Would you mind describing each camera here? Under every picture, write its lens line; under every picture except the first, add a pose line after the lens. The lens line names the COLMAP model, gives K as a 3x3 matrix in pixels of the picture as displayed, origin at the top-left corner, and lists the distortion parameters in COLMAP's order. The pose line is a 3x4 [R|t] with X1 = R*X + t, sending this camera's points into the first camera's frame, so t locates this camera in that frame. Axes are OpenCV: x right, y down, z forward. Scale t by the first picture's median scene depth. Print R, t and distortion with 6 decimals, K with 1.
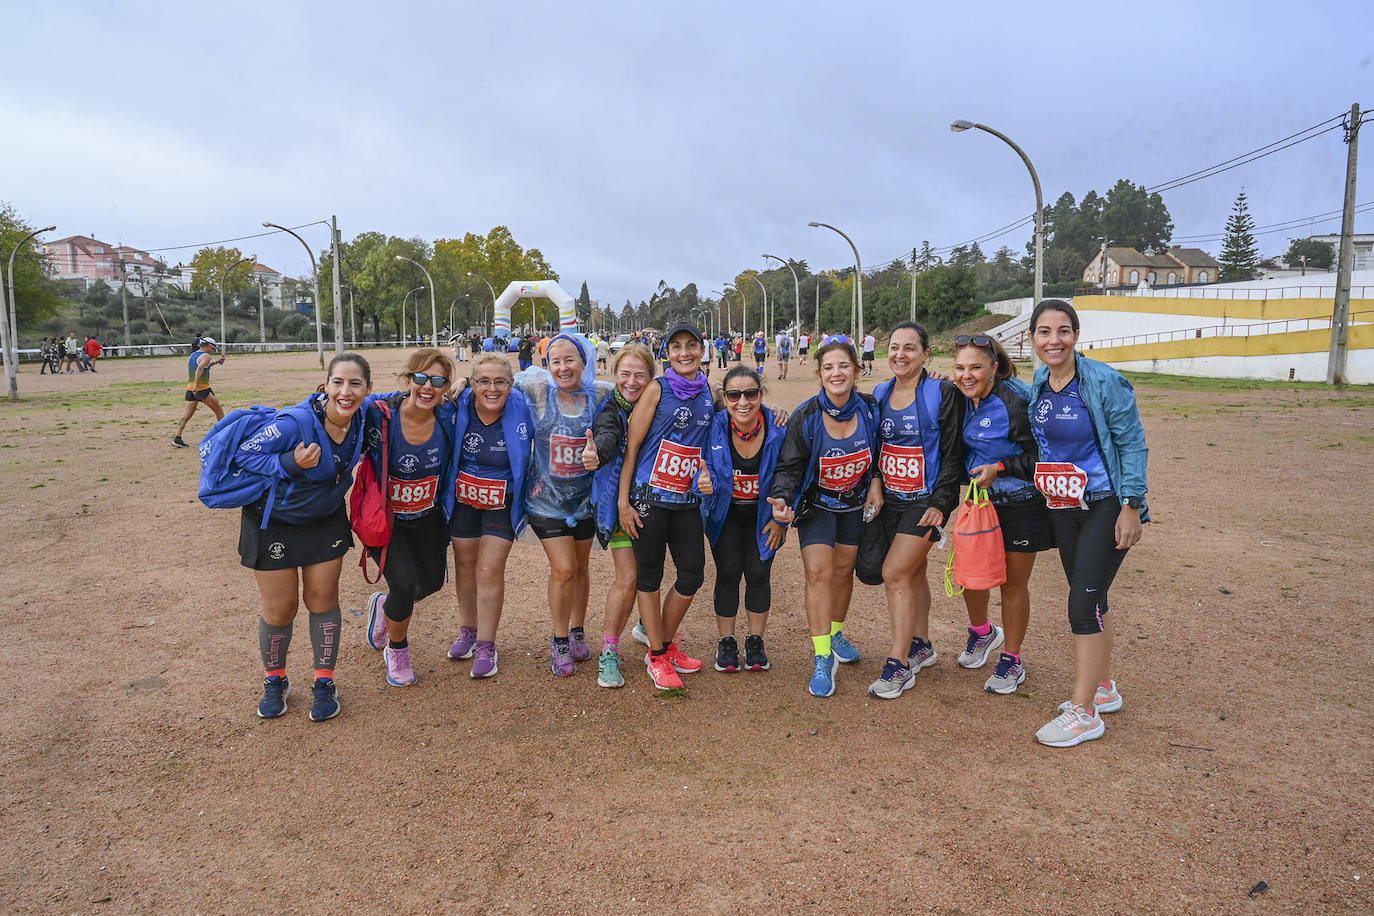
lens RADIAL K [[904.2, 0, 682.3], [0, 904.2, 456.2], [0, 0, 1]] dist [-0.008096, -0.001247]
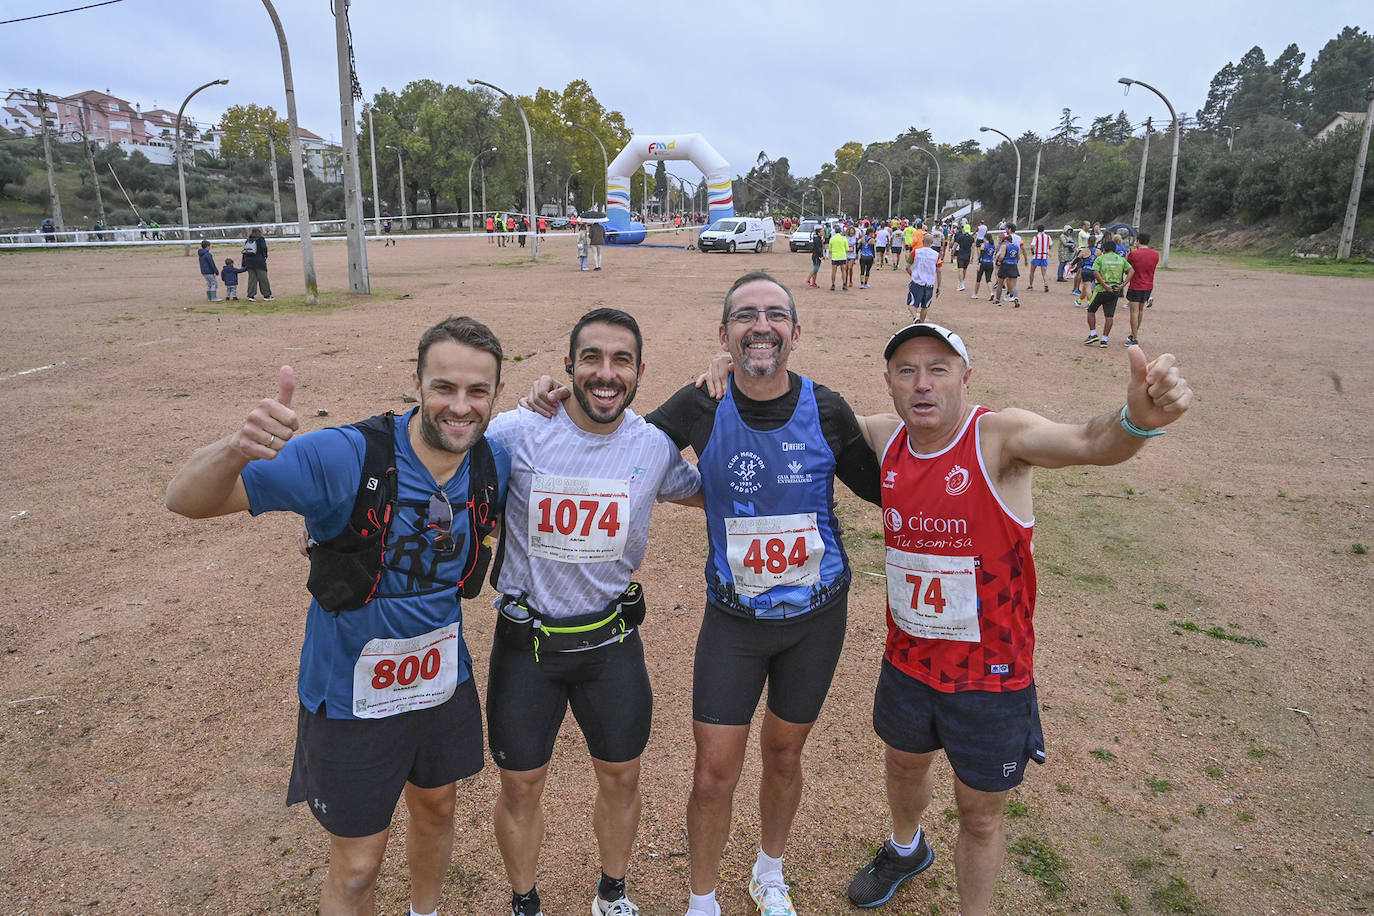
lens RADIAL K [[904.2, 0, 686.5], [0, 904.2, 466.4], [0, 0, 1]] dist [-0.008096, -0.001247]
pose [[0.998143, 0.028831, -0.053662, -0.050772], [-0.021230, 0.990319, 0.137174, -0.021017], [0.057097, -0.135780, 0.989092, 0.147814]]
